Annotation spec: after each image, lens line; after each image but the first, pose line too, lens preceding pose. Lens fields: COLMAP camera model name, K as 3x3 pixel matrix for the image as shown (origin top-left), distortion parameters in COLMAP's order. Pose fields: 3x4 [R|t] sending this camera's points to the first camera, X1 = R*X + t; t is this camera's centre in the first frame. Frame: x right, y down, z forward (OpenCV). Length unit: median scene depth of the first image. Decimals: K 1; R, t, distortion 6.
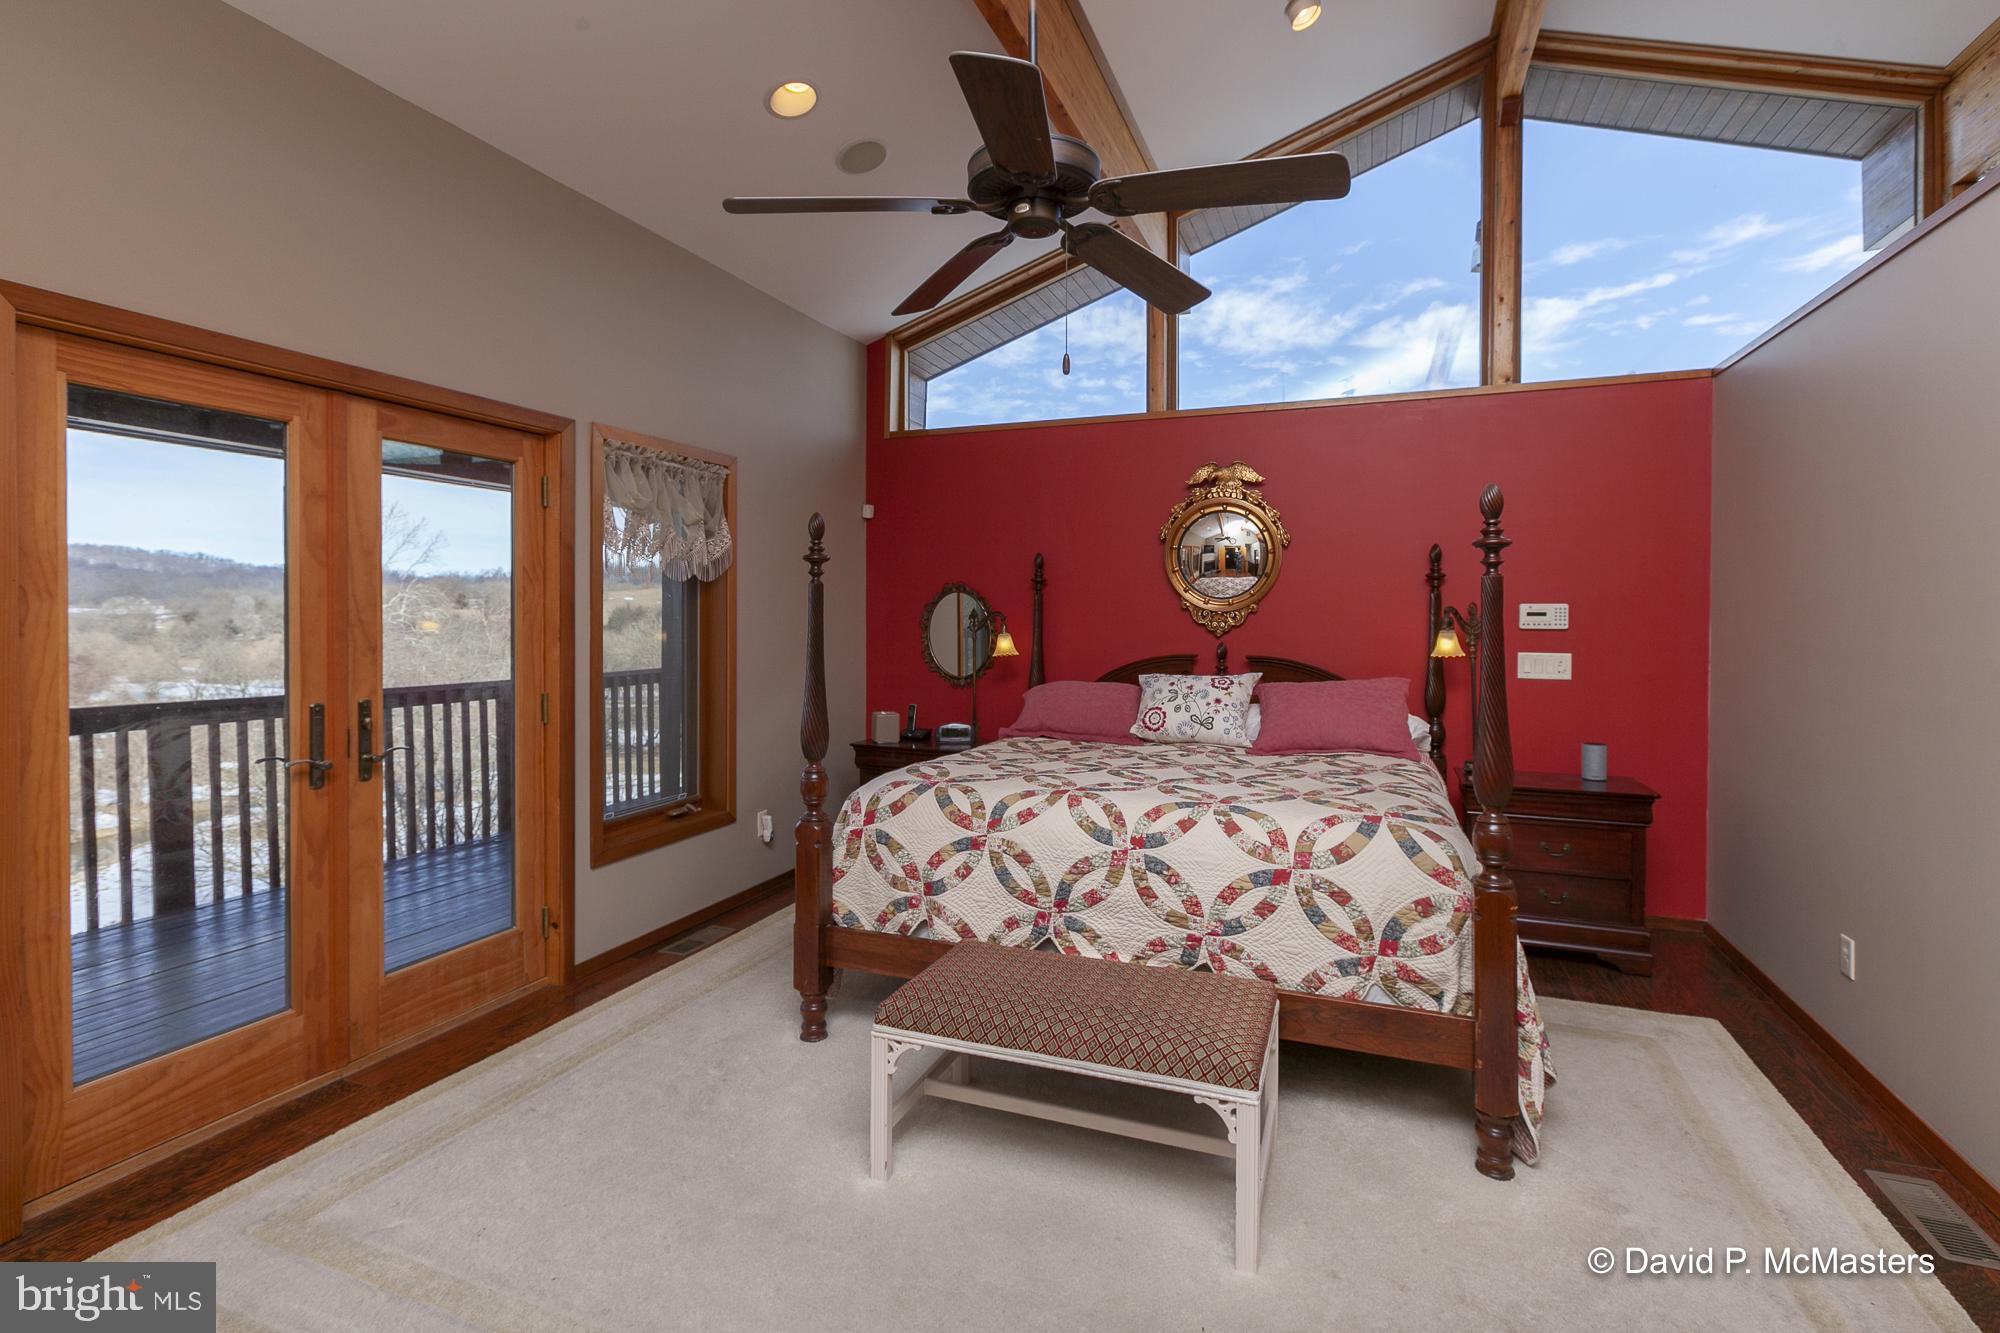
lens RADIAL K [[909.7, 0, 1000.0], [0, 909.7, 666.5], [0, 0, 1]] dist [-0.016364, -0.000469]
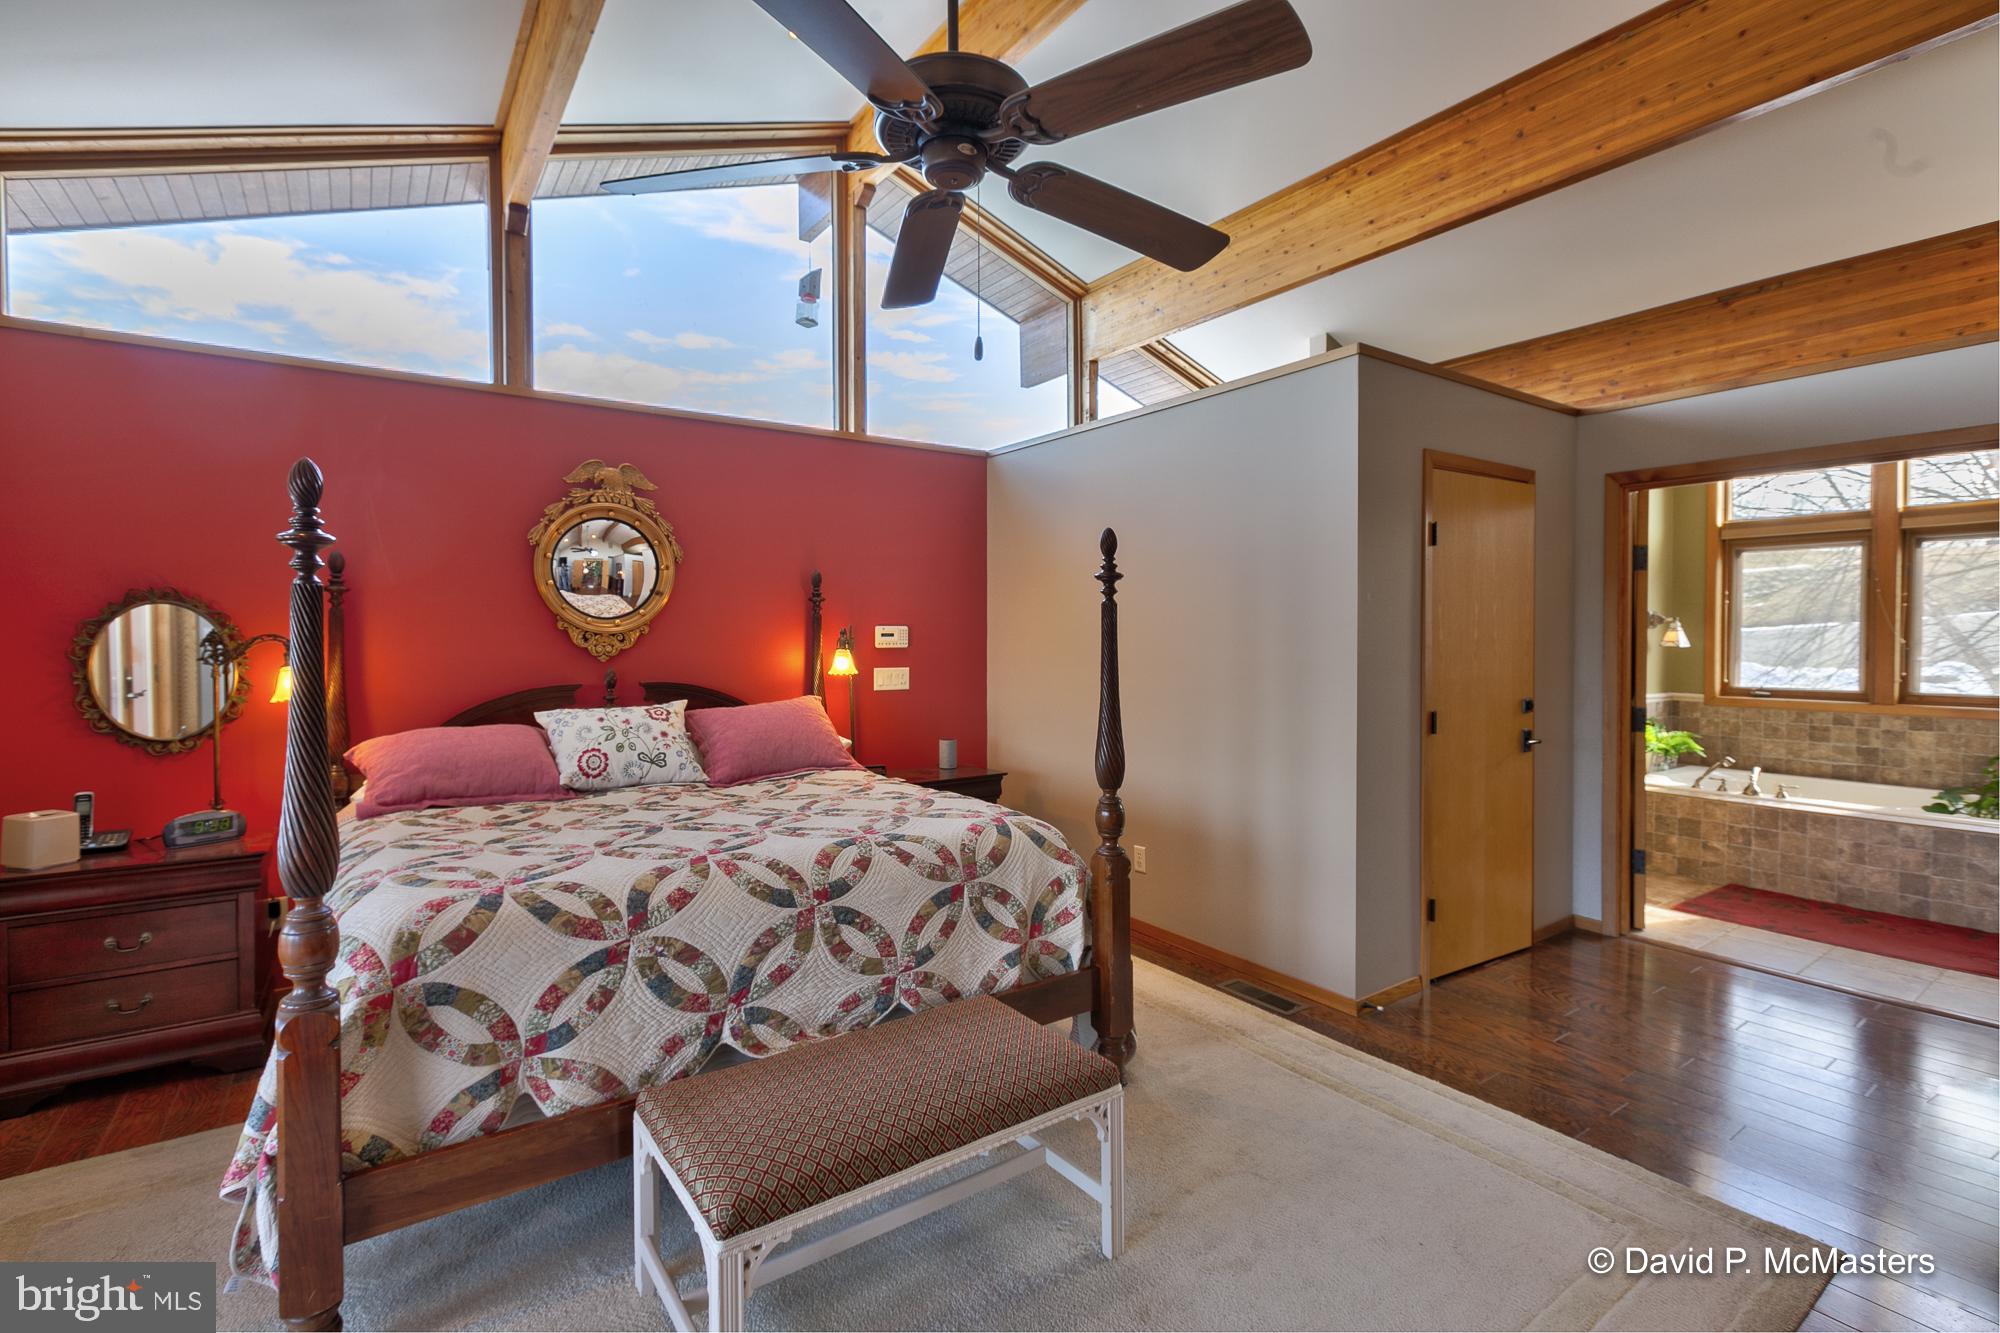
lens RADIAL K [[905.0, 0, 1006.6], [0, 905.0, 657.9], [0, 0, 1]] dist [0.000988, -0.000275]
pose [[0.553757, -0.024632, 0.832314, -0.461547], [0.049247, 0.998781, -0.003206, -0.025638], [-0.831221, 0.042764, 0.554296, 0.336977]]
